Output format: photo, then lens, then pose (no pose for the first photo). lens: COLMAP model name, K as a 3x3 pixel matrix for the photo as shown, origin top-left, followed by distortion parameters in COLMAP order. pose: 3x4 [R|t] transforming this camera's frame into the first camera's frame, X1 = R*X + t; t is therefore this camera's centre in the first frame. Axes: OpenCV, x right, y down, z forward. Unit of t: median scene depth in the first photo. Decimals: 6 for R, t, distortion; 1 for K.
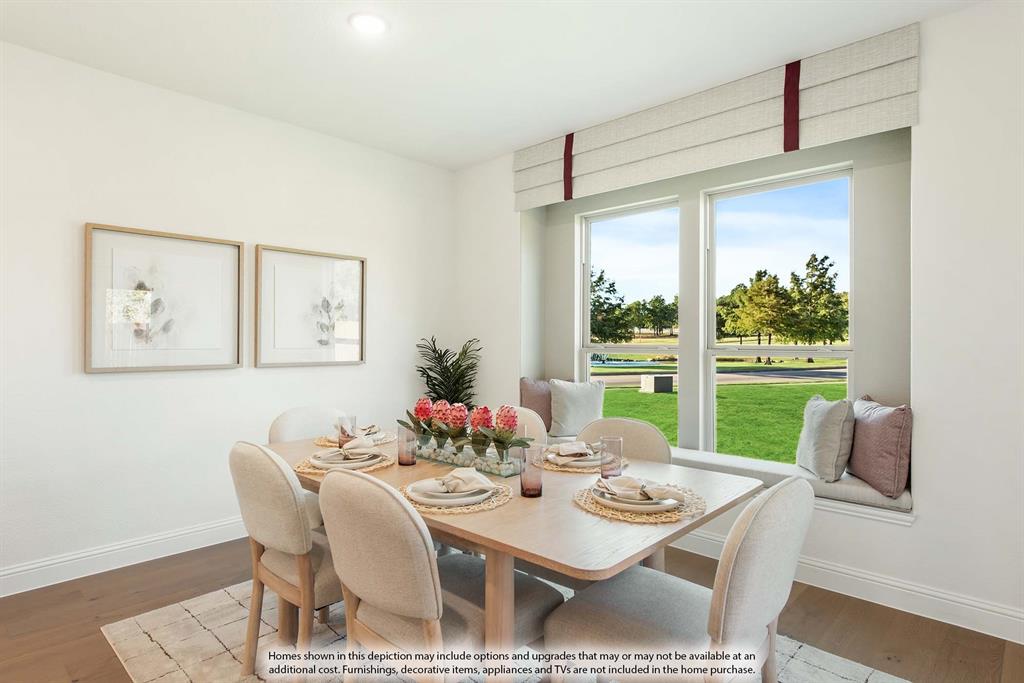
lens RADIAL K [[548.7, 0, 518.0], [0, 548.7, 340.4], [0, 0, 1]] dist [0.012350, -0.000818]
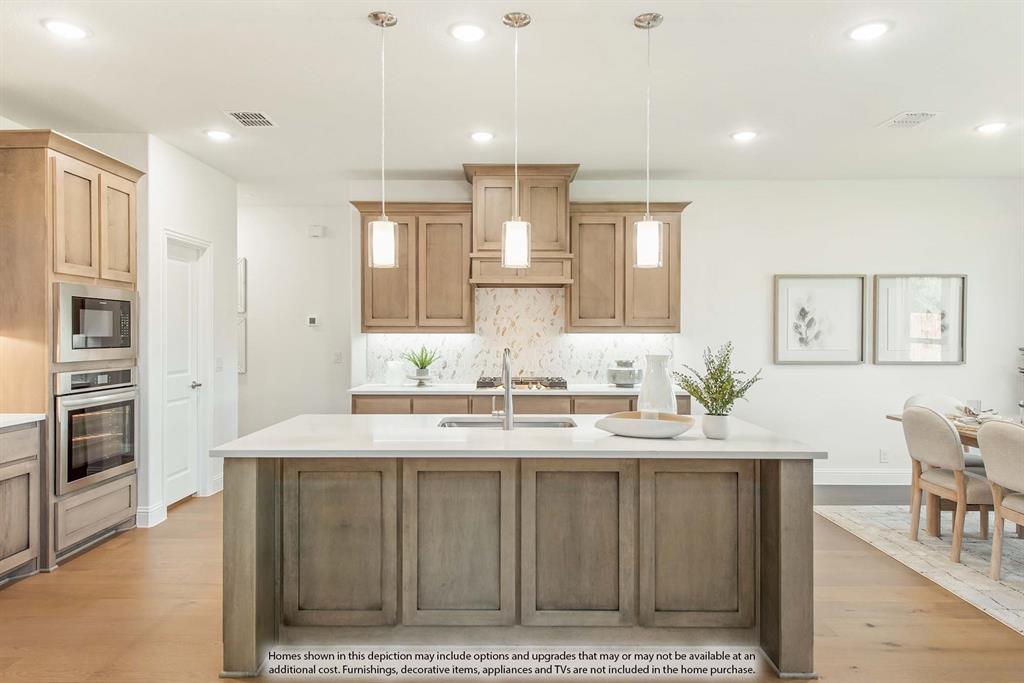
lens RADIAL K [[632.6, 0, 507.8], [0, 632.6, 338.8], [0, 0, 1]] dist [0.022368, -0.007156]
pose [[0.681860, 0.004900, -0.731466, 0.063897], [0.001712, 0.999964, 0.008294, -0.029480], [0.731481, -0.006908, 0.681827, -0.769648]]
